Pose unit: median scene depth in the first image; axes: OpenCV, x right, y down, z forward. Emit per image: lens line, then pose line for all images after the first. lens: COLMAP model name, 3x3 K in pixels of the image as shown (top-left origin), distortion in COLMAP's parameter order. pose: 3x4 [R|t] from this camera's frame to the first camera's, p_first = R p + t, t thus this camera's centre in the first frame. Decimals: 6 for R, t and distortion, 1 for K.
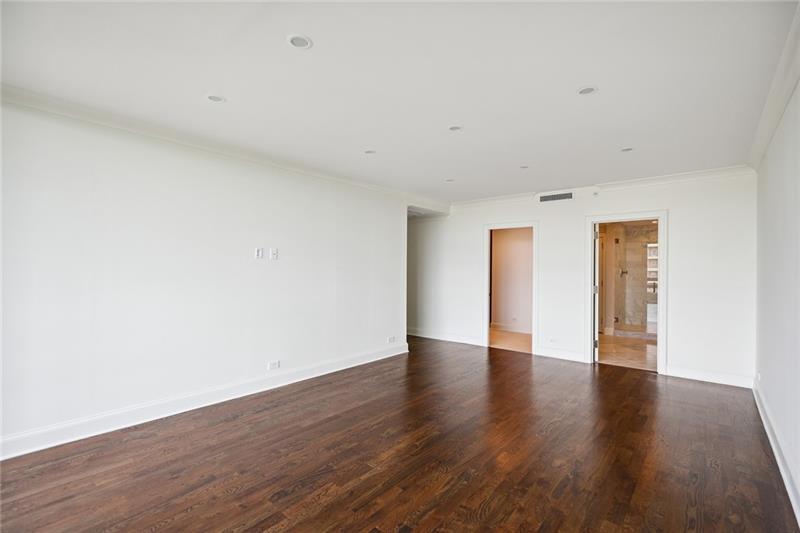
lens RADIAL K [[368.1, 0, 400.2], [0, 368.1, 266.5], [0, 0, 1]] dist [-0.028801, 0.000910]
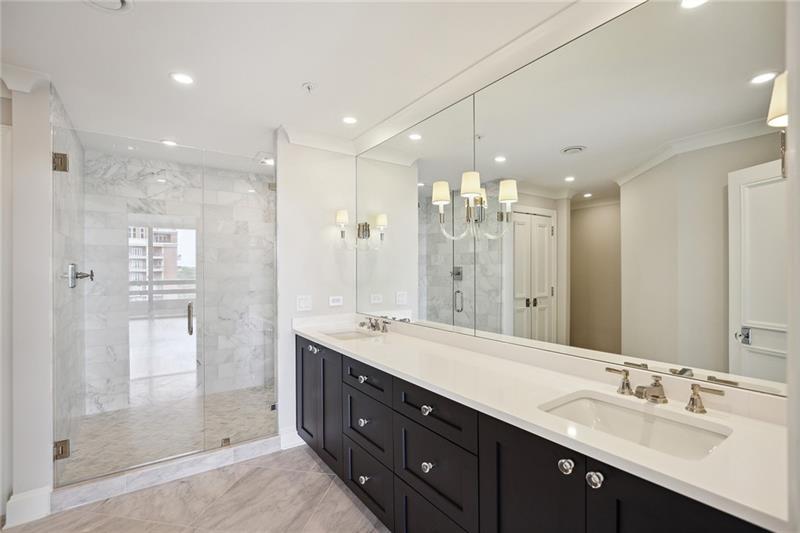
lens RADIAL K [[368.1, 0, 399.8], [0, 368.1, 266.1], [0, 0, 1]] dist [-0.028801, 0.000910]
pose [[0.246080, 0.000169, 0.969250, 0.352561], [0.001580, 0.999999, -0.000576, 0.008299], [-0.969248, 0.001673, 0.246079, 0.610284]]
